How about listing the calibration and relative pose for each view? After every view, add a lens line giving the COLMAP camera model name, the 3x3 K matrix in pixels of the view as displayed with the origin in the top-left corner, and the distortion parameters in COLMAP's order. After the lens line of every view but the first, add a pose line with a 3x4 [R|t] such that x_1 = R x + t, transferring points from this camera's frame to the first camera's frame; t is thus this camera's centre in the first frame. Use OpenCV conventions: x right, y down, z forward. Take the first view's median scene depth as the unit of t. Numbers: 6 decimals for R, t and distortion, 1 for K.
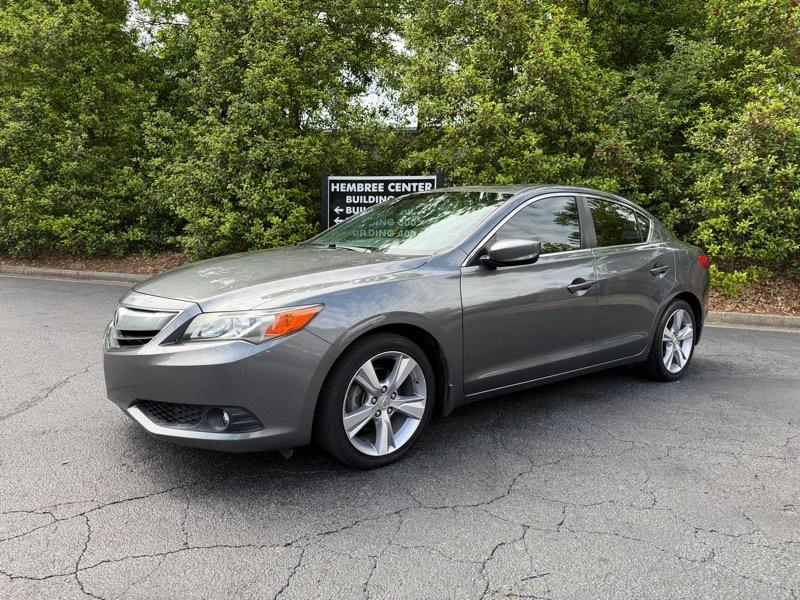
lens RADIAL K [[550.4, 0, 393.5], [0, 550.4, 304.2], [0, 0, 1]] dist [0.056652, -0.072668]
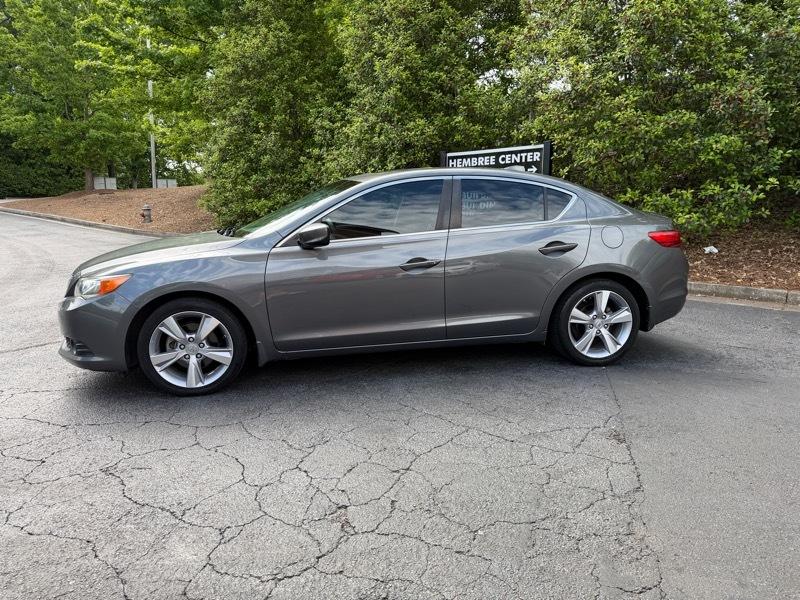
lens RADIAL K [[550.4, 0, 395.0], [0, 550.4, 298.7], [0, 0, 1]] dist [0.048600, -0.069215]
pose [[0.891155, 0.047319, -0.451225, 0.295181], [-0.025343, 0.998185, 0.054626, -0.009193], [0.452991, -0.037245, 0.890737, 0.006041]]
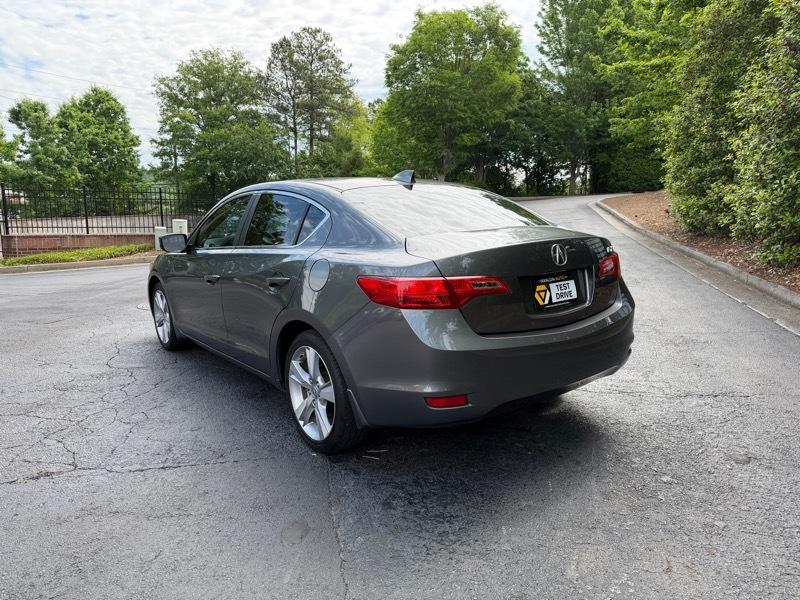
lens RADIAL K [[550.4, 0, 395.0], [0, 550.4, 298.7], [0, 0, 1]] dist [0.048600, -0.069215]
pose [[-0.011082, 0.146721, -0.989116, 0.550772], [-0.101450, 0.983907, 0.147085, -0.073992], [0.994779, 0.101976, 0.003981, 0.516519]]
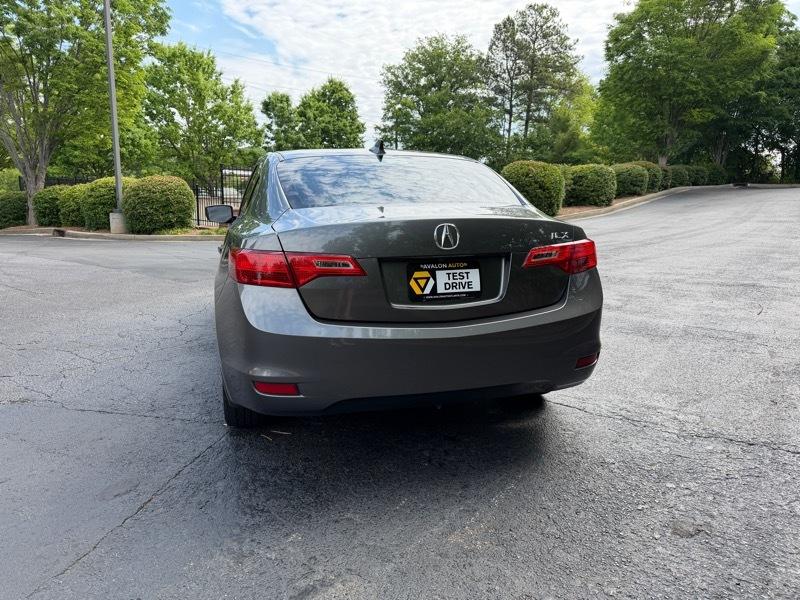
lens RADIAL K [[550.1, 0, 400.0], [0, 550.1, 300.0], [0, 0, 1]] dist [0.061312, -0.083585]
pose [[-0.378273, 0.157425, -0.912210, 0.494525], [-0.119723, 0.968837, 0.216844, -0.085423], [0.917919, 0.191238, -0.347638, 0.666141]]
